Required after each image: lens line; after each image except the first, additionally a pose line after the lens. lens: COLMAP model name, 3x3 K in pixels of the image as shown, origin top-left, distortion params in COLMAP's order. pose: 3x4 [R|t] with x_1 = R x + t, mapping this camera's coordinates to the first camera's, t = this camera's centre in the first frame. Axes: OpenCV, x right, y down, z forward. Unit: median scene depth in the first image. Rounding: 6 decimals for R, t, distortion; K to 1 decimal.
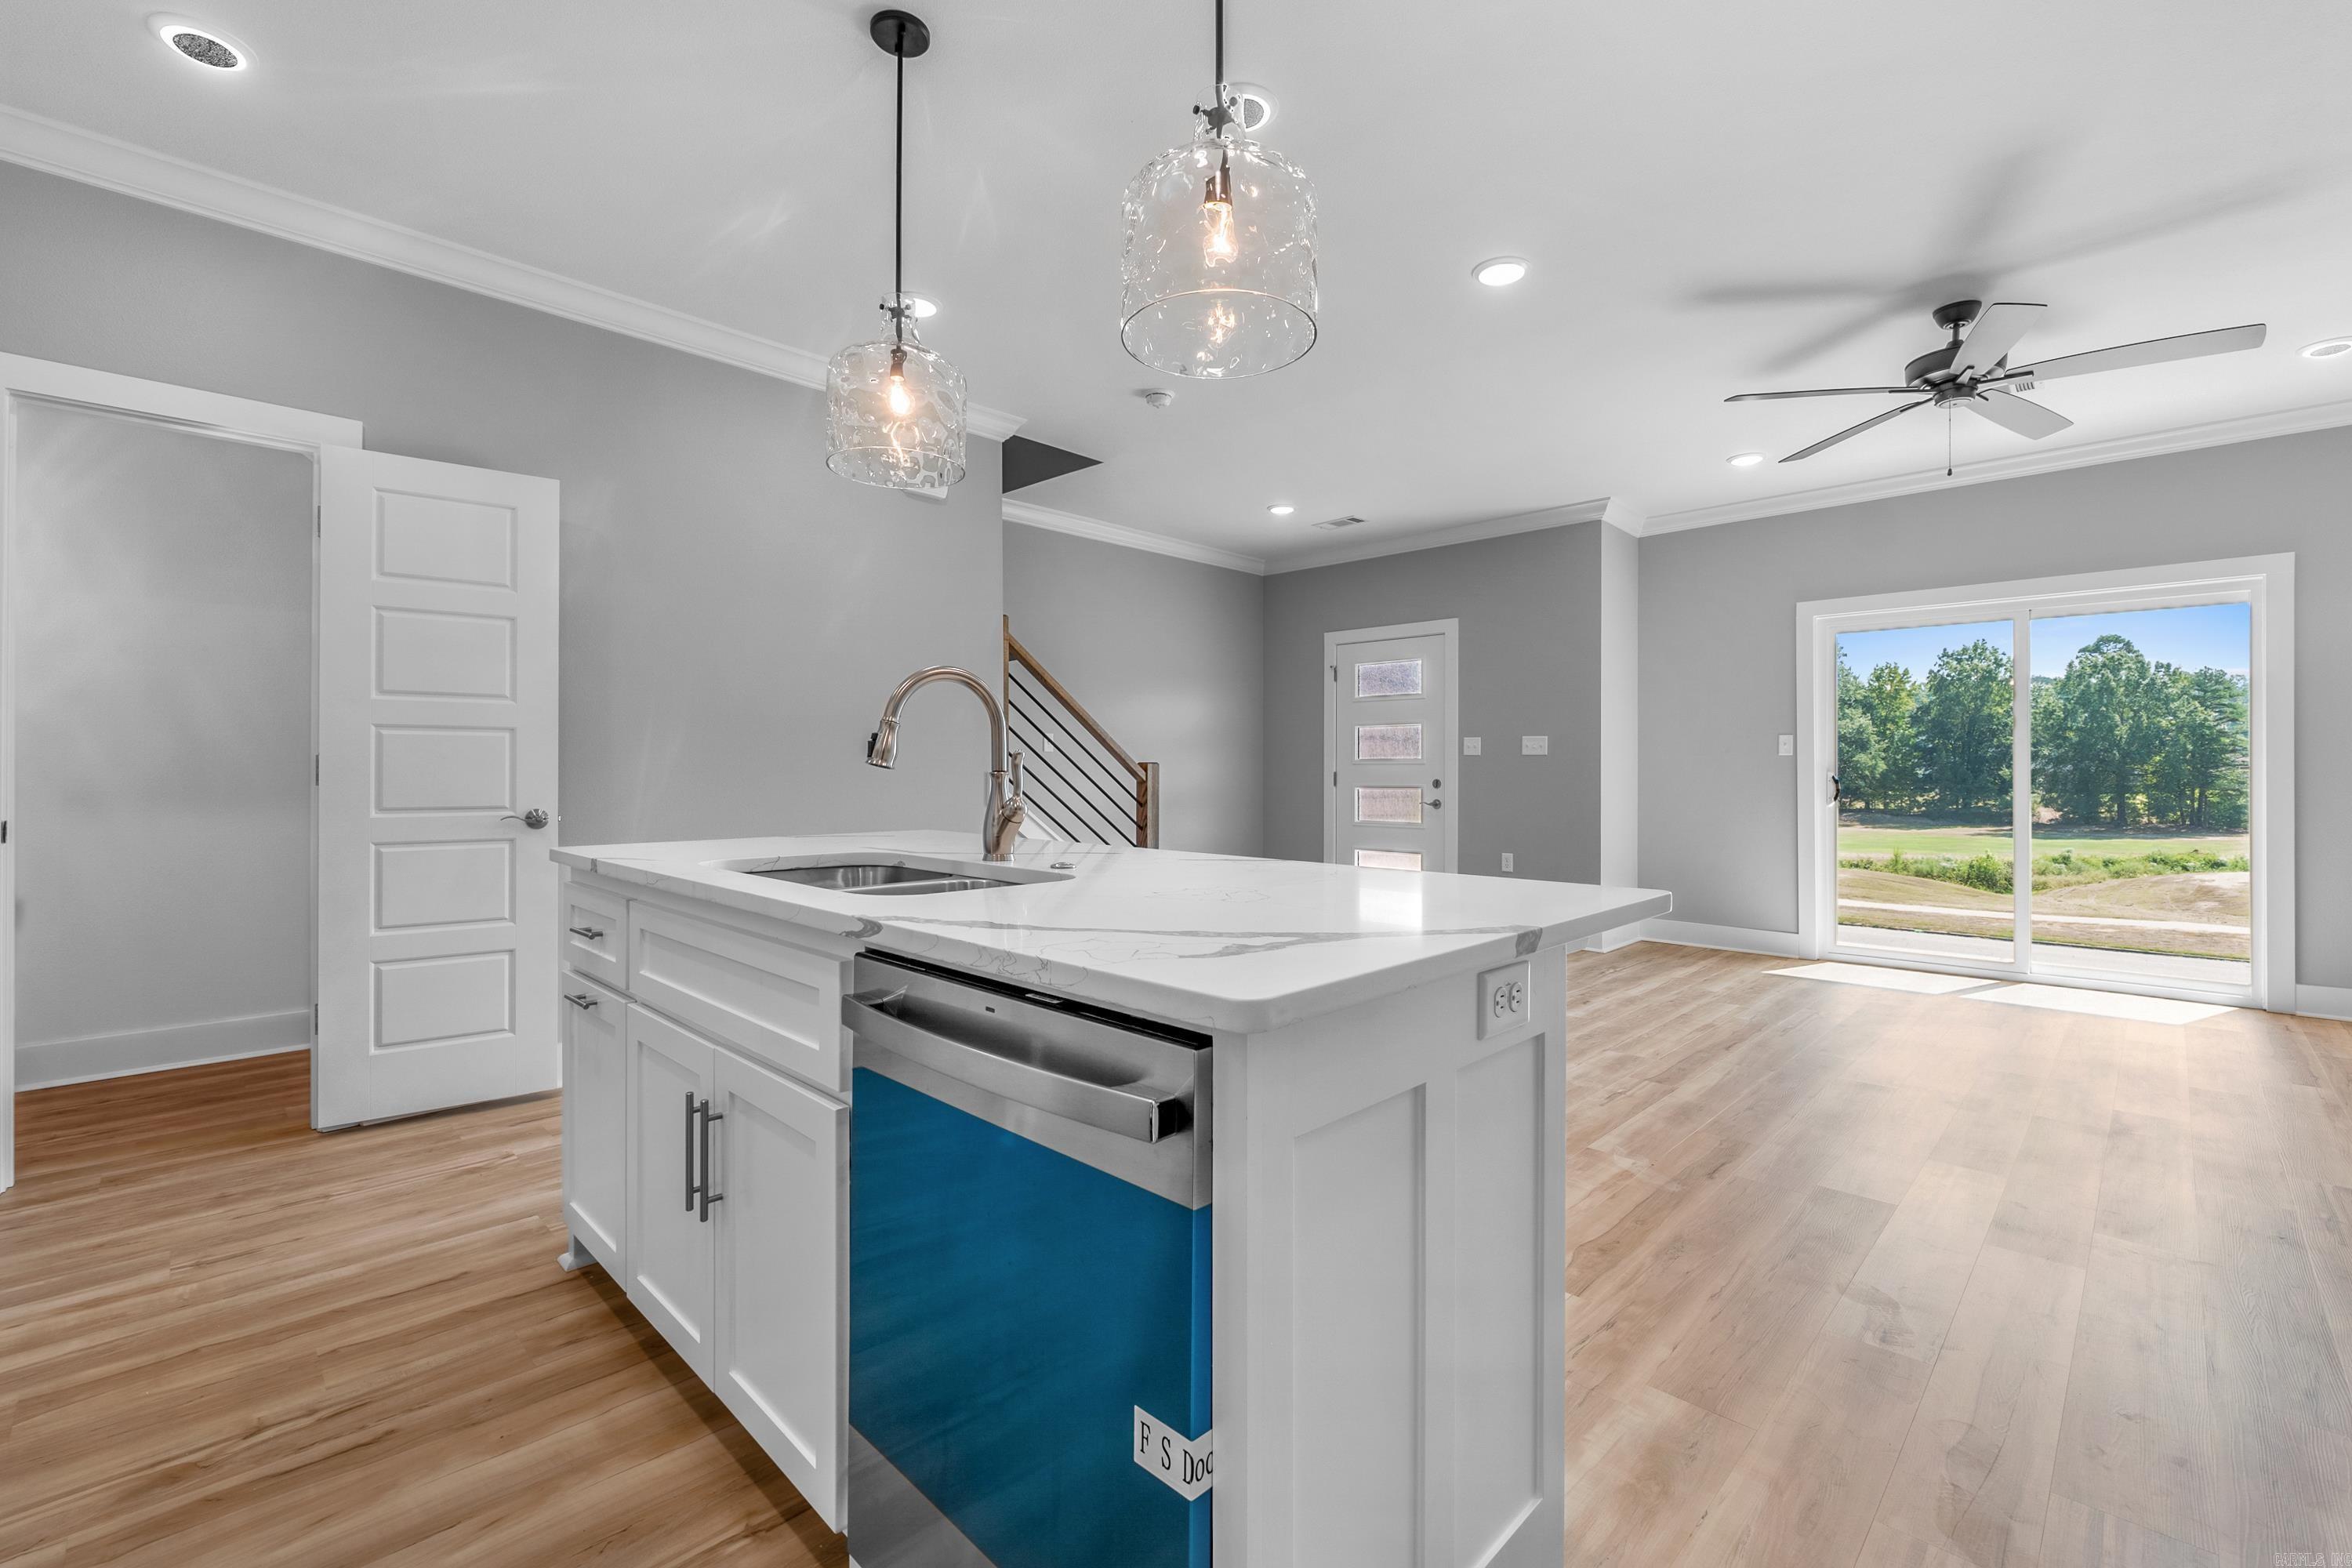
lens RADIAL K [[1002.0, 0, 1187.7], [0, 1002.0, 767.5], [0, 0, 1]] dist [-0.003274, -0.001347]
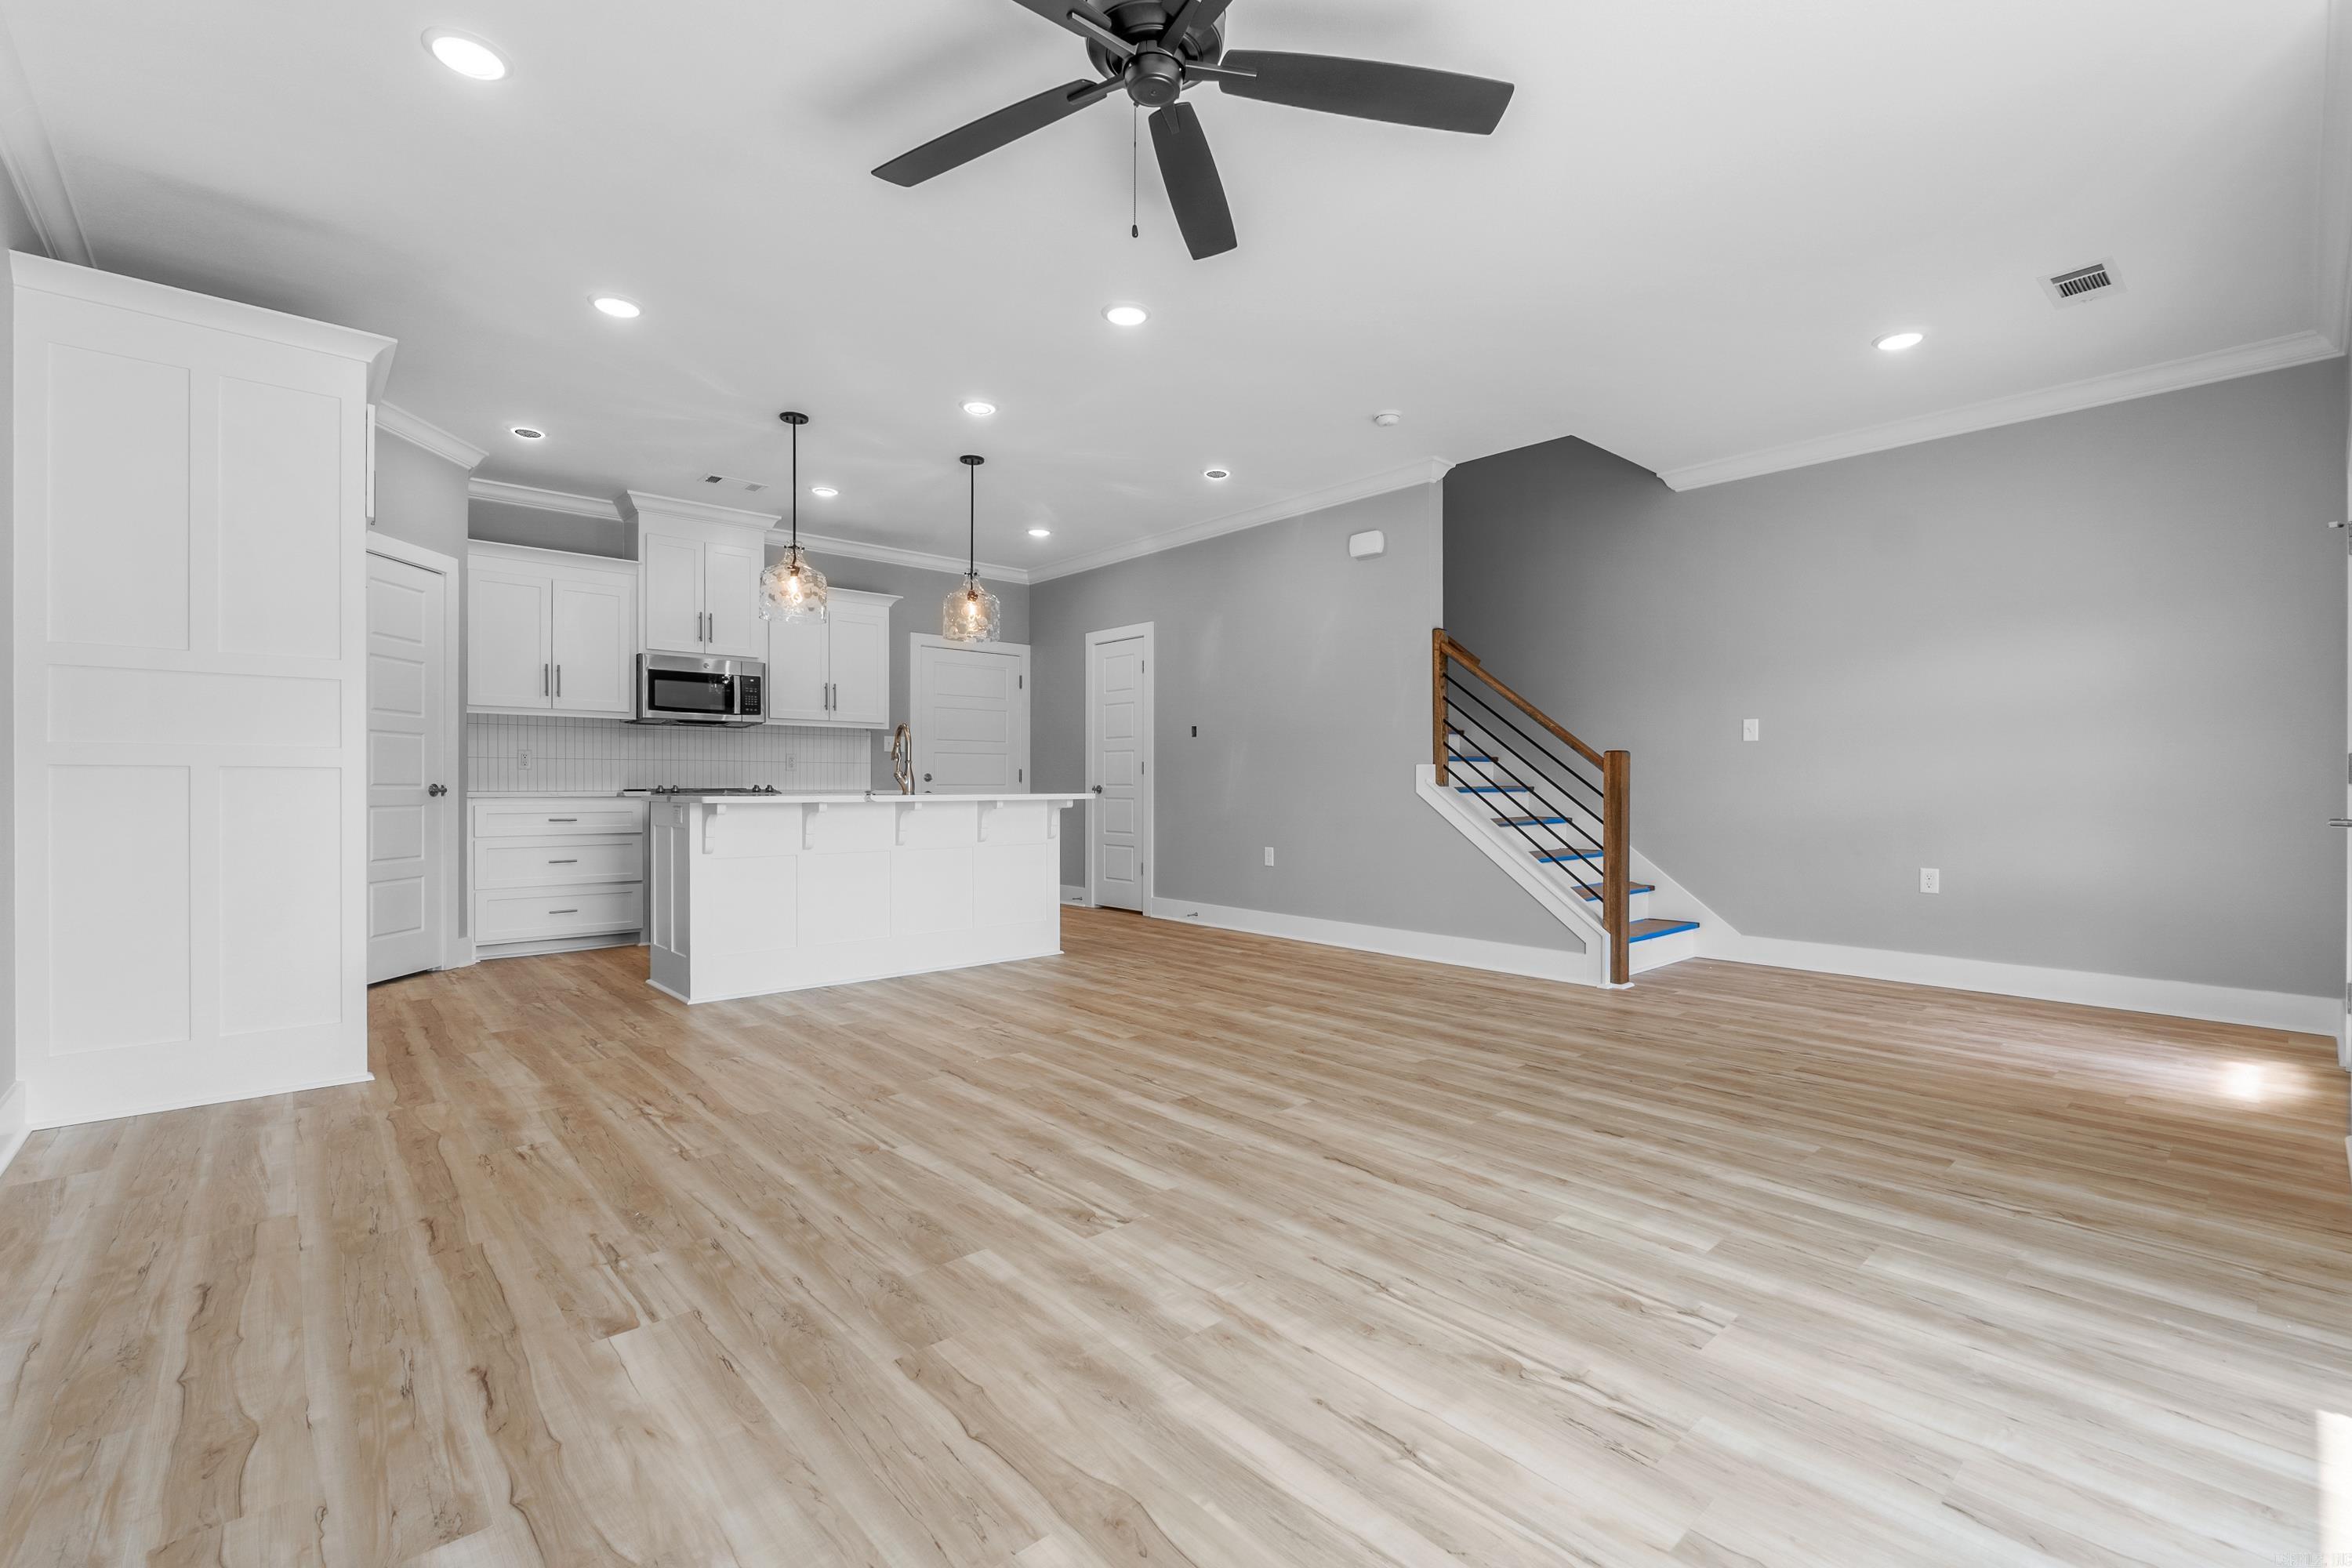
lens RADIAL K [[1002.0, 0, 1188.8], [0, 1002.0, 826.0], [0, 0, 1]] dist [-0.003274, -0.001347]
pose [[-0.062379, 0.041325, -0.997197, 1.447042], [0.001098, 0.999145, 0.041337, 0.038632], [0.998052, 0.001483, -0.062371, 1.141295]]
